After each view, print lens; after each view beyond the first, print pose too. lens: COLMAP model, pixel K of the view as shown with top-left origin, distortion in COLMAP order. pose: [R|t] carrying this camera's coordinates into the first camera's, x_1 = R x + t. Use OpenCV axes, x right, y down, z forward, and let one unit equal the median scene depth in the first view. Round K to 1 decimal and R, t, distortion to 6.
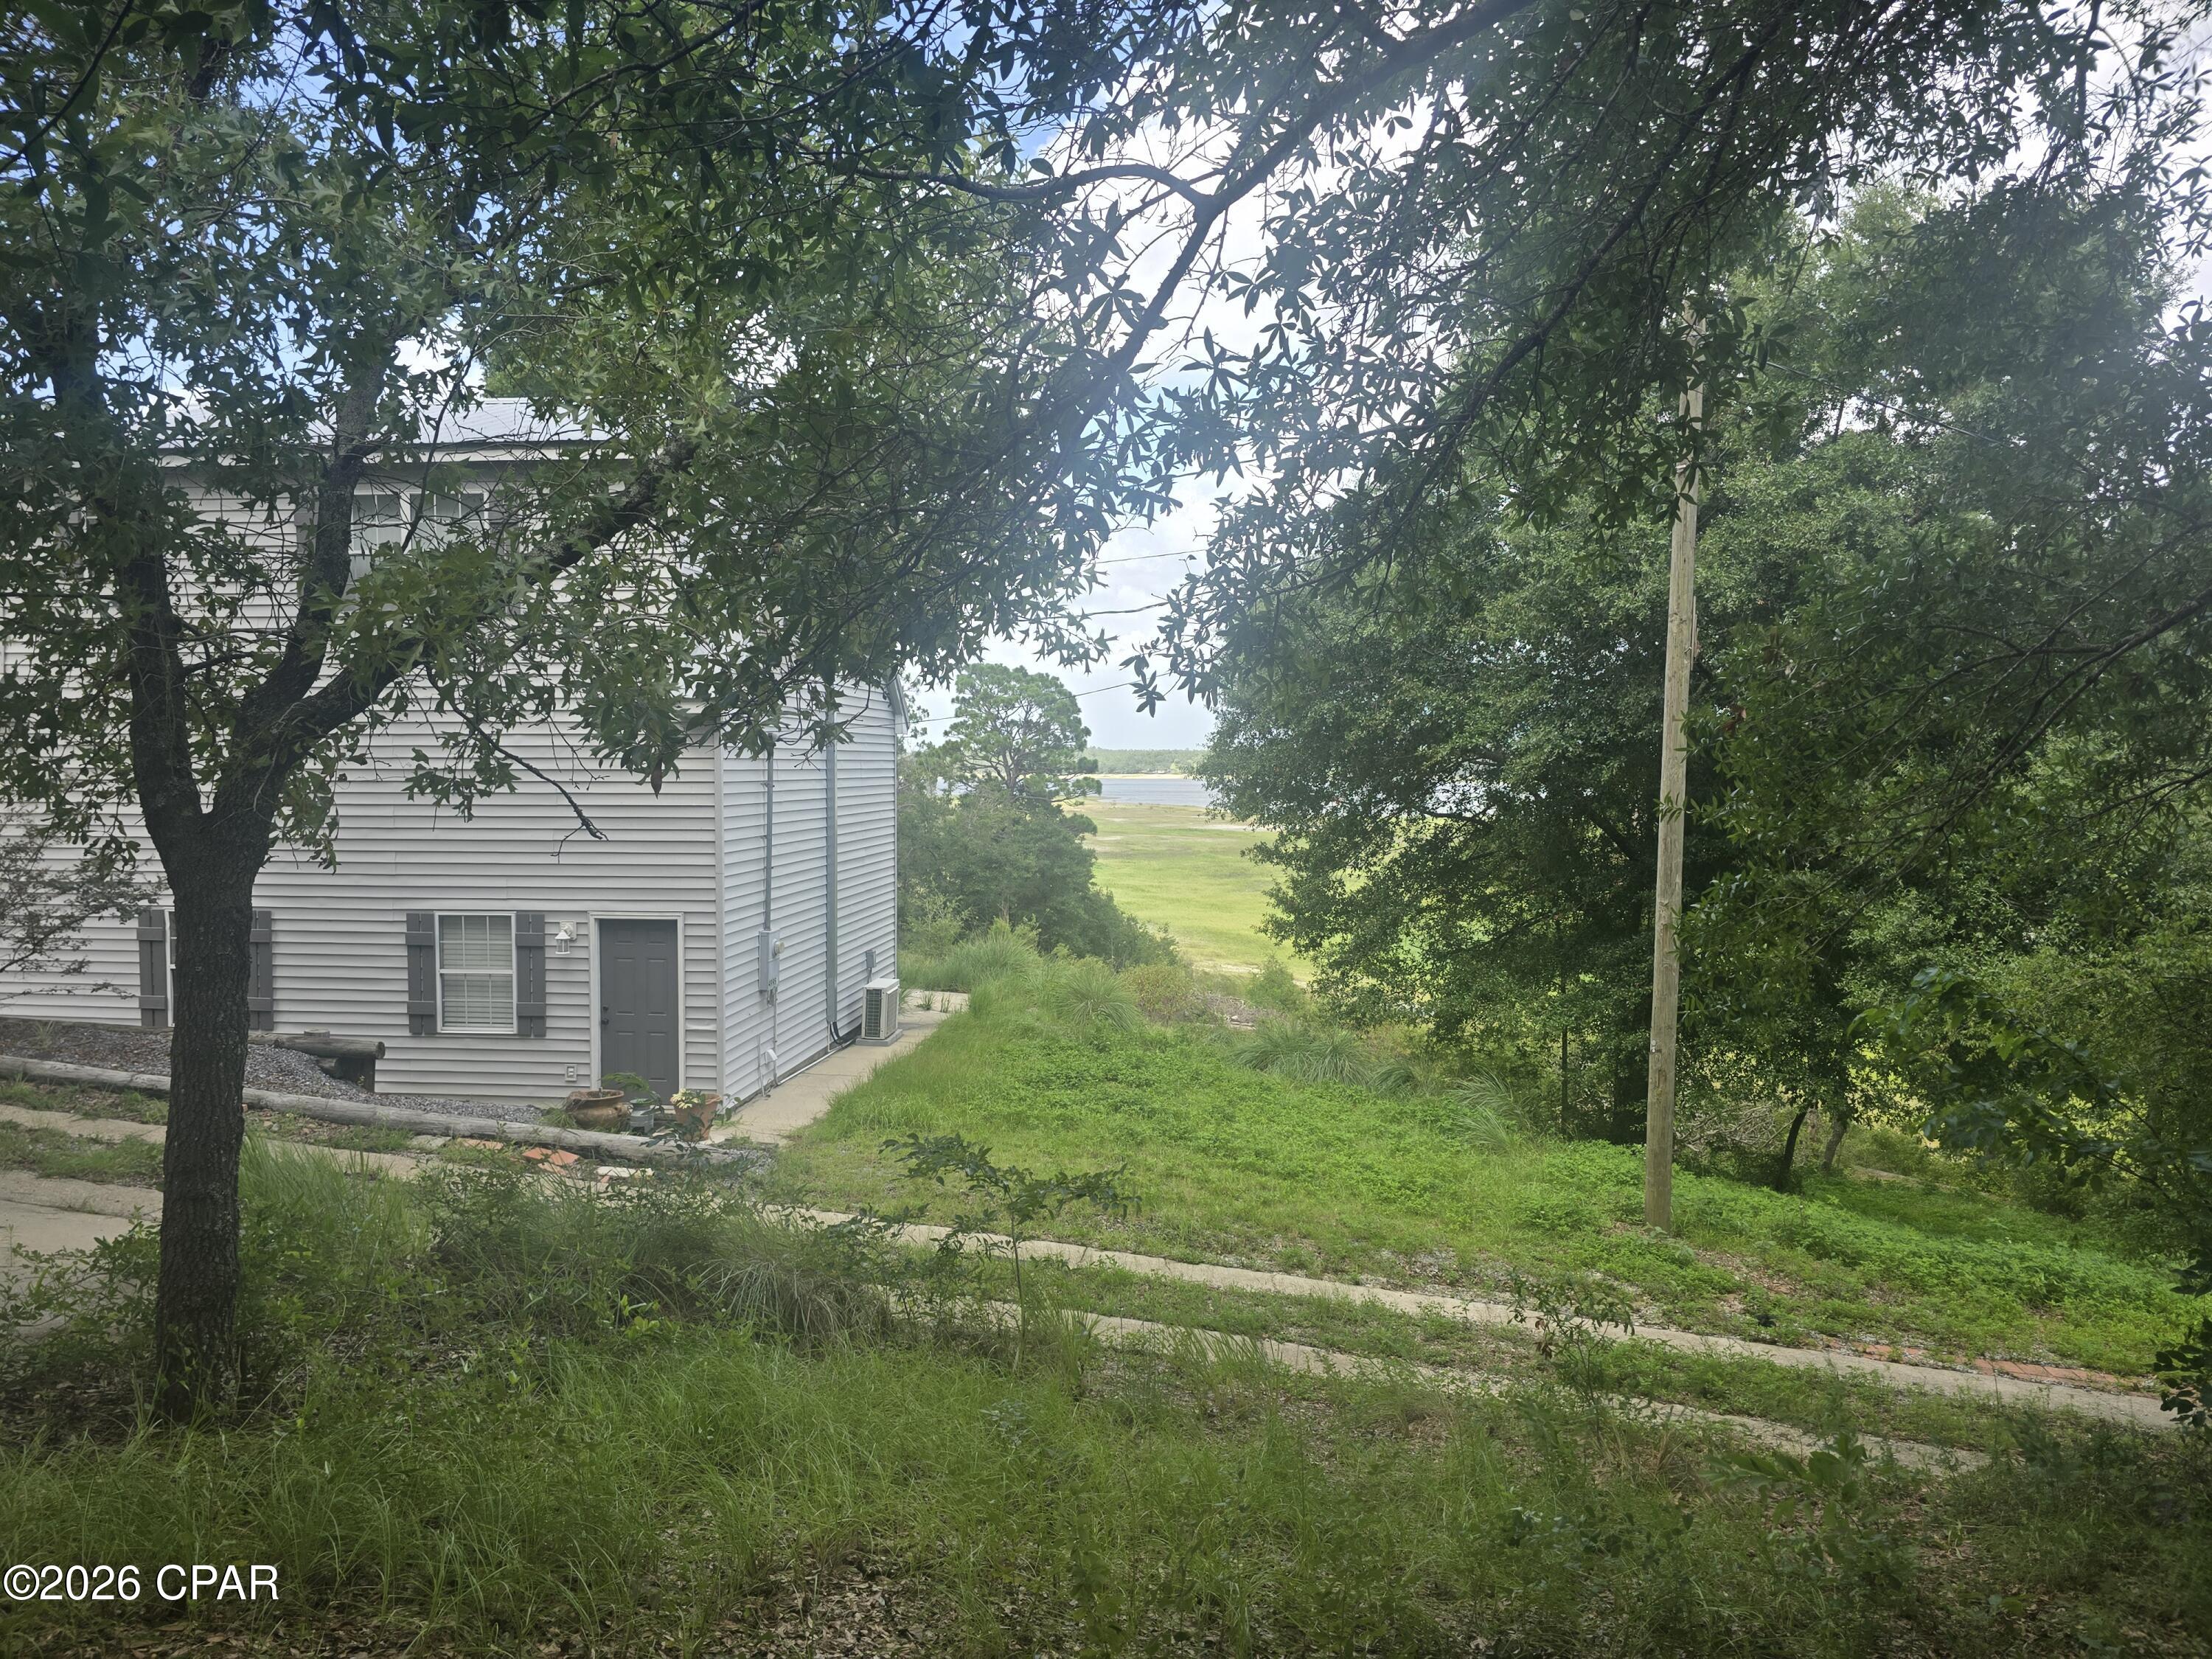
lens RADIAL K [[1466.4, 0, 1104.3], [0, 1466.4, 840.7], [0, 0, 1]] dist [0.082120, -0.075396]
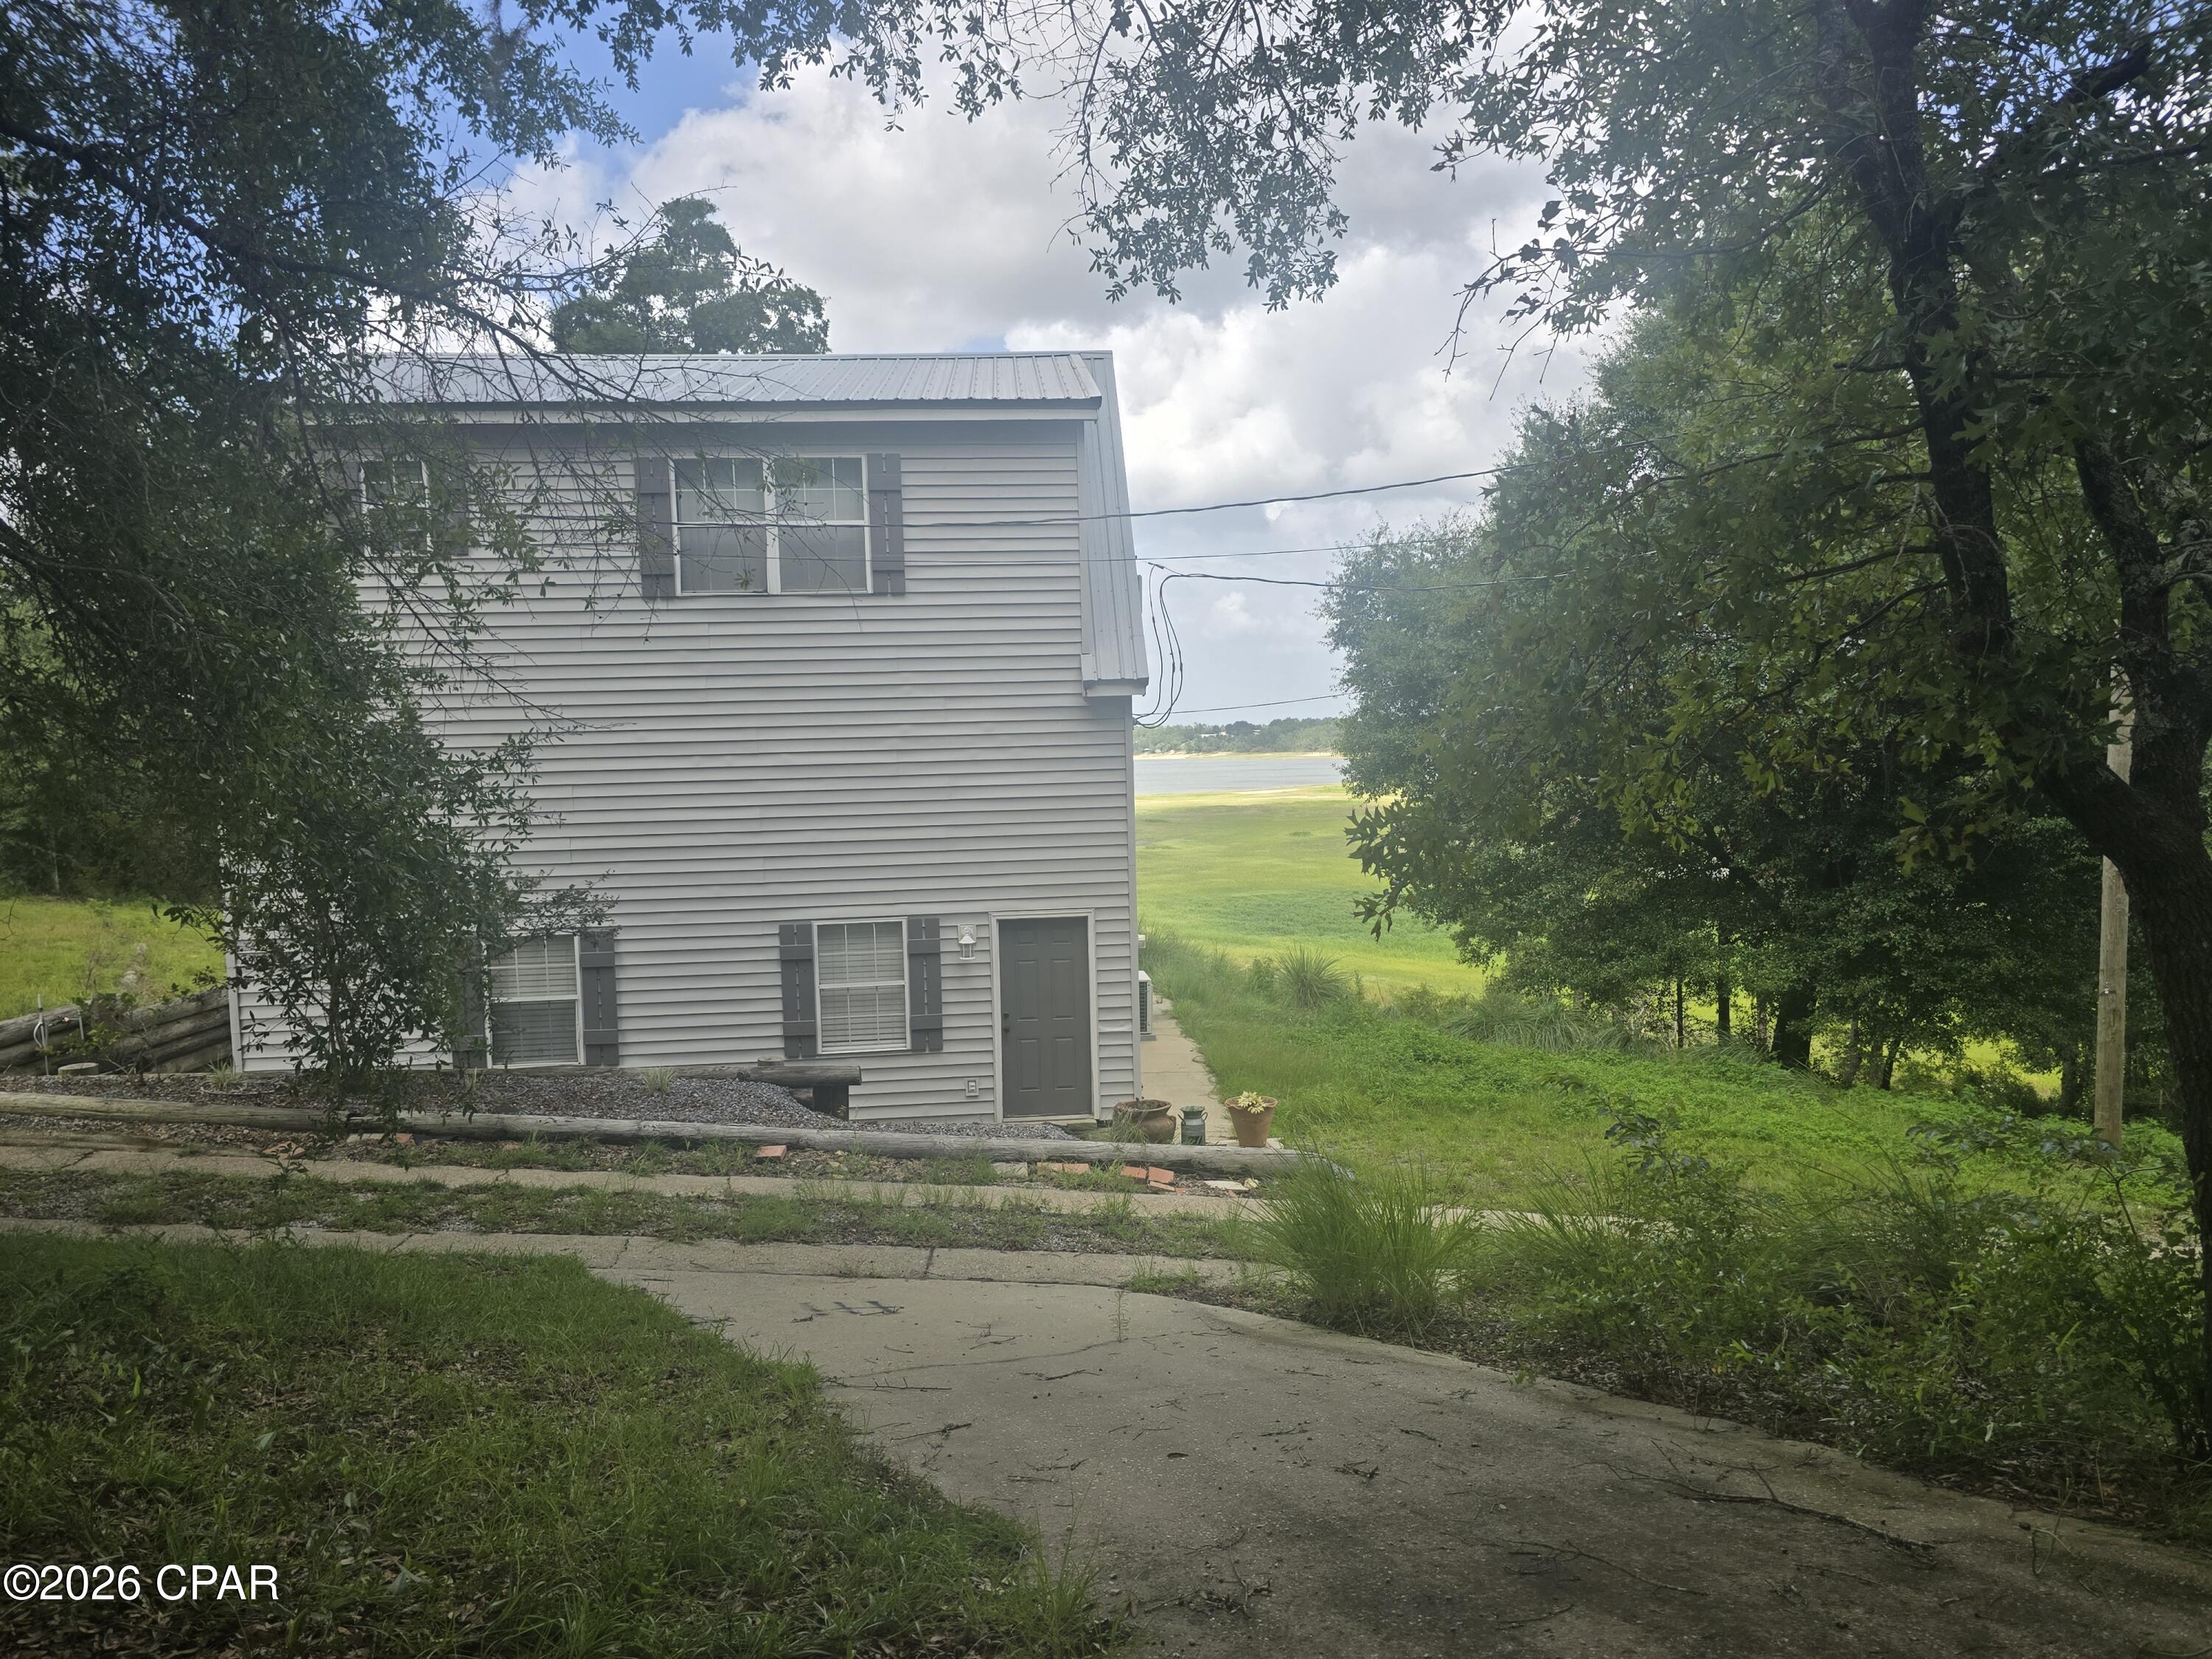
lens RADIAL K [[1466.4, 0, 1104.3], [0, 1466.4, 840.7], [0, 0, 1]] dist [0.082120, -0.075396]
pose [[0.981450, -0.044988, 0.186367, -0.441677], [0.042645, 0.998953, 0.016563, -0.008879], [-0.186917, -0.008308, 0.982341, 0.083936]]
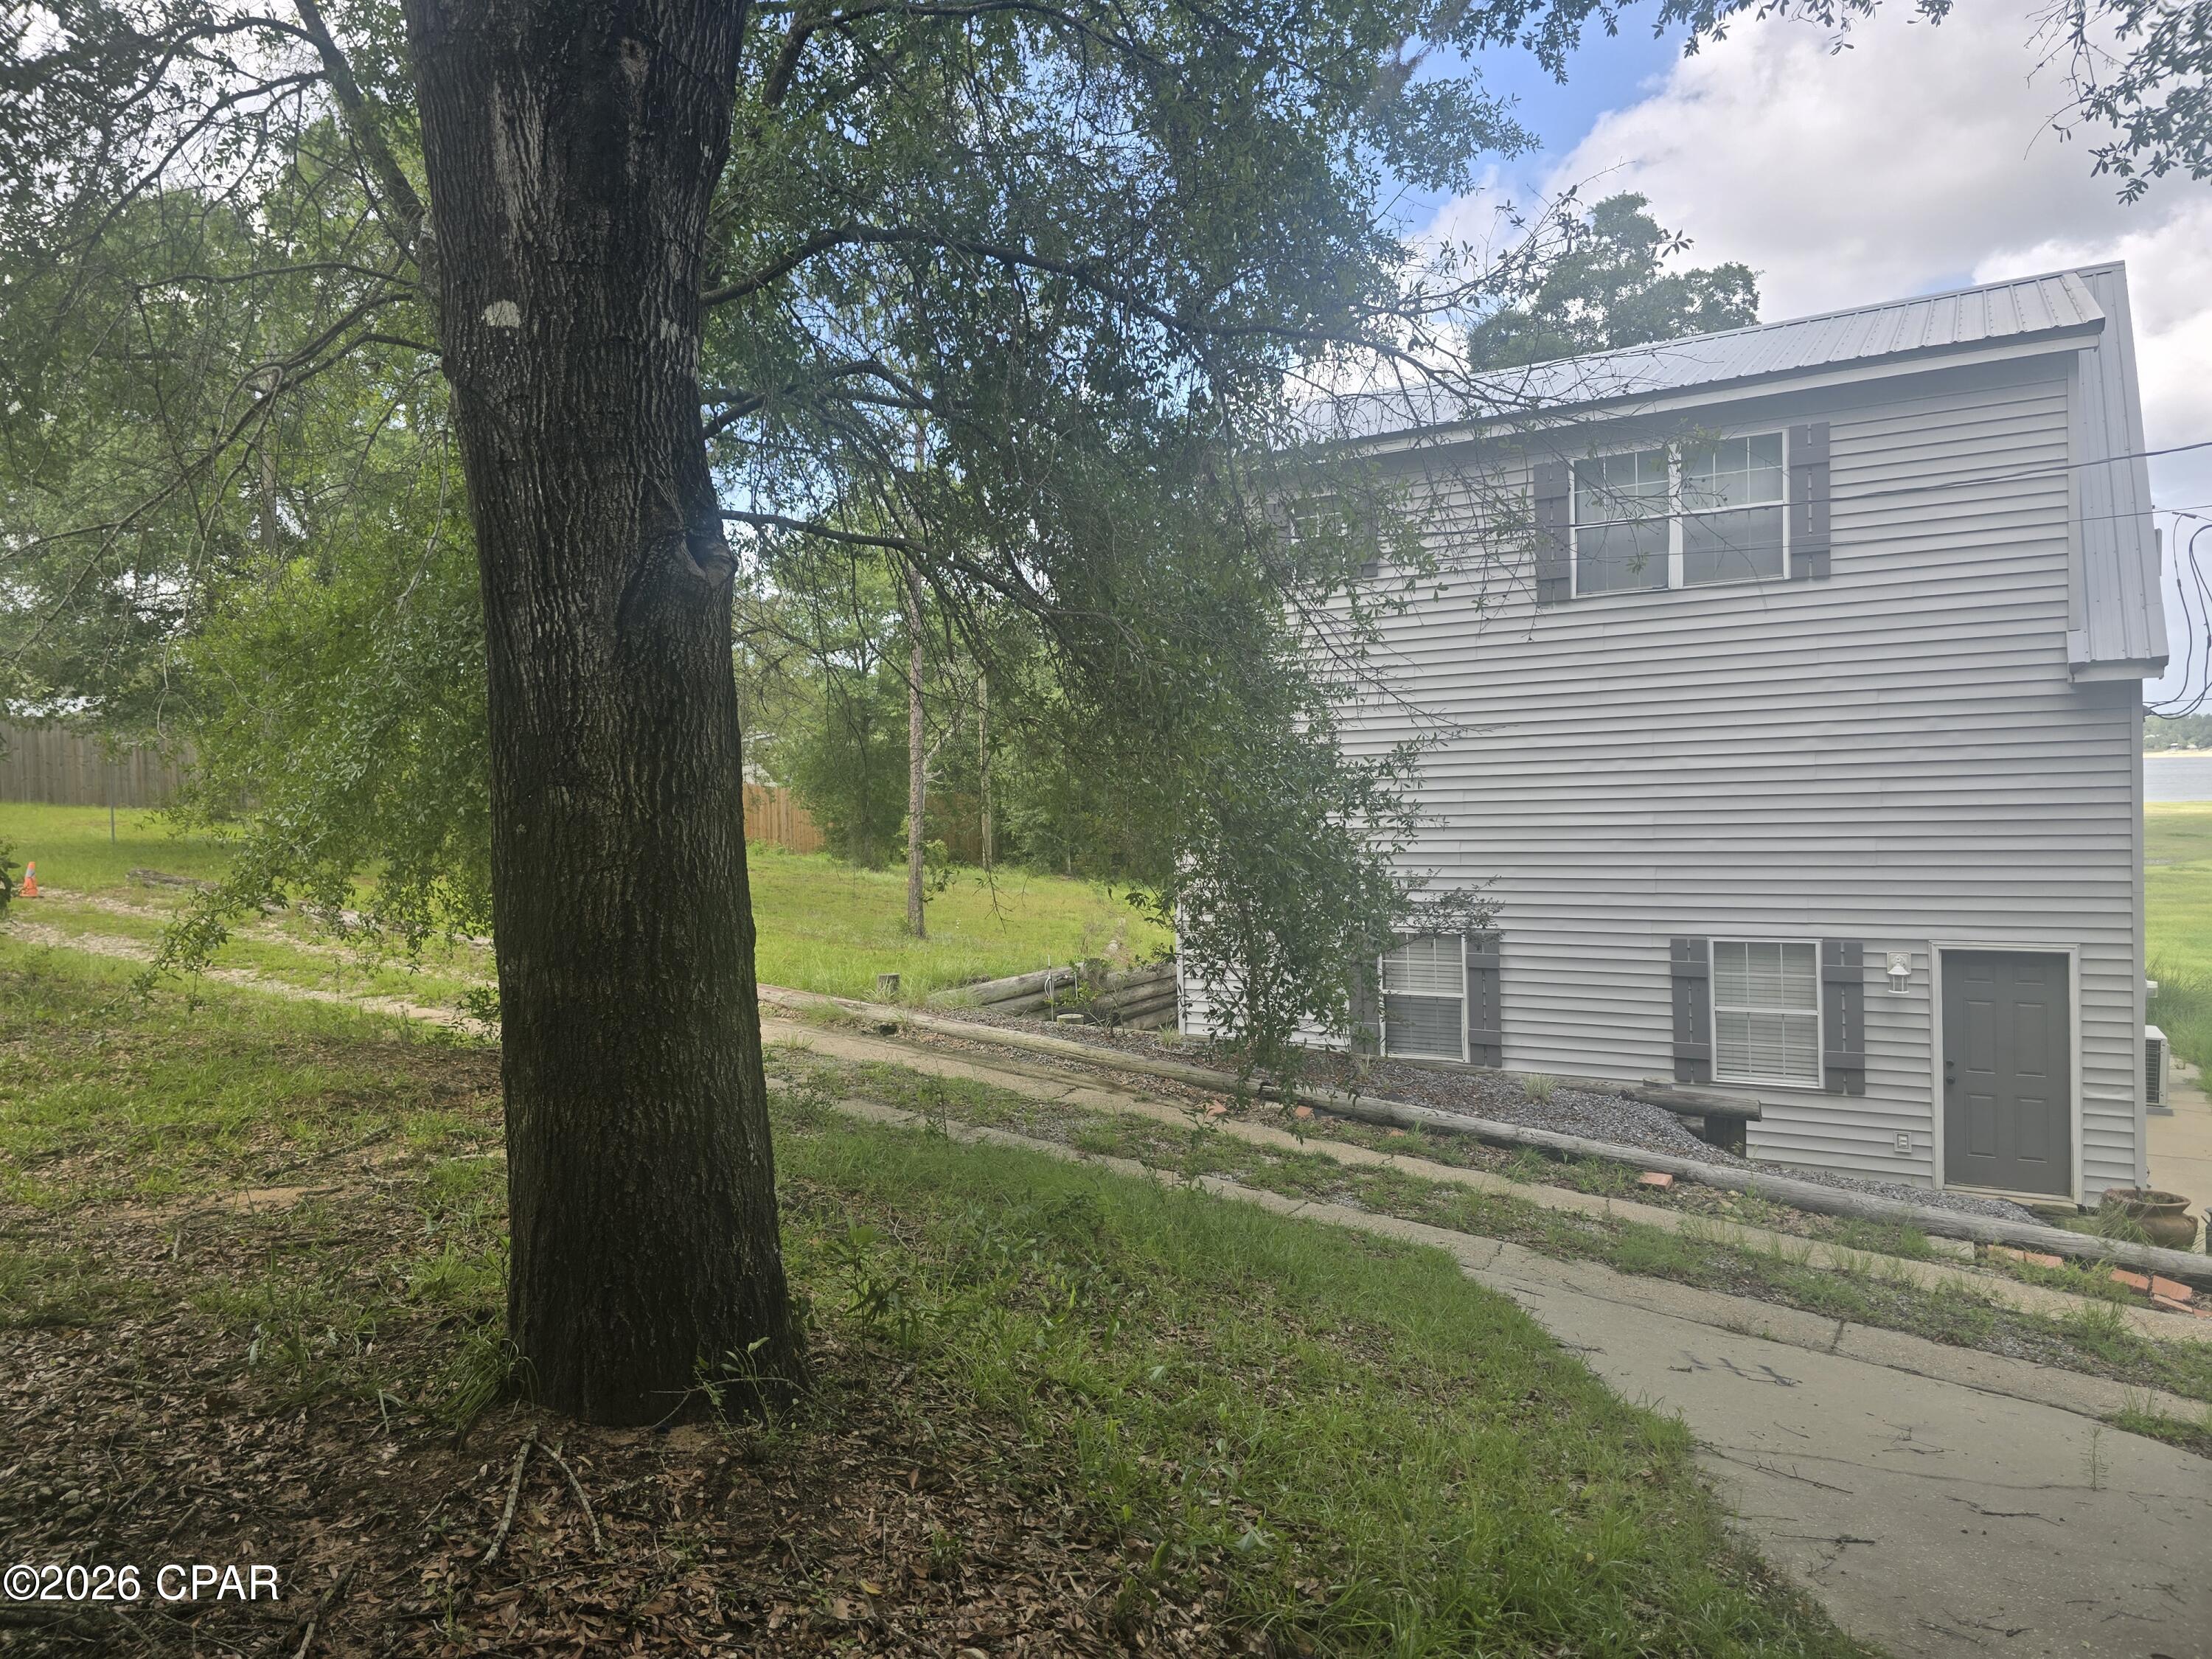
lens RADIAL K [[1471.4, 0, 1105.1], [0, 1471.4, 818.8], [0, 0, 1]] dist [0.061197, -0.049668]
pose [[0.920256, -0.022596, -0.390663, -0.435753], [0.016814, 0.999693, -0.018214, -0.009843], [0.390955, 0.010193, 0.920354, 0.091127]]
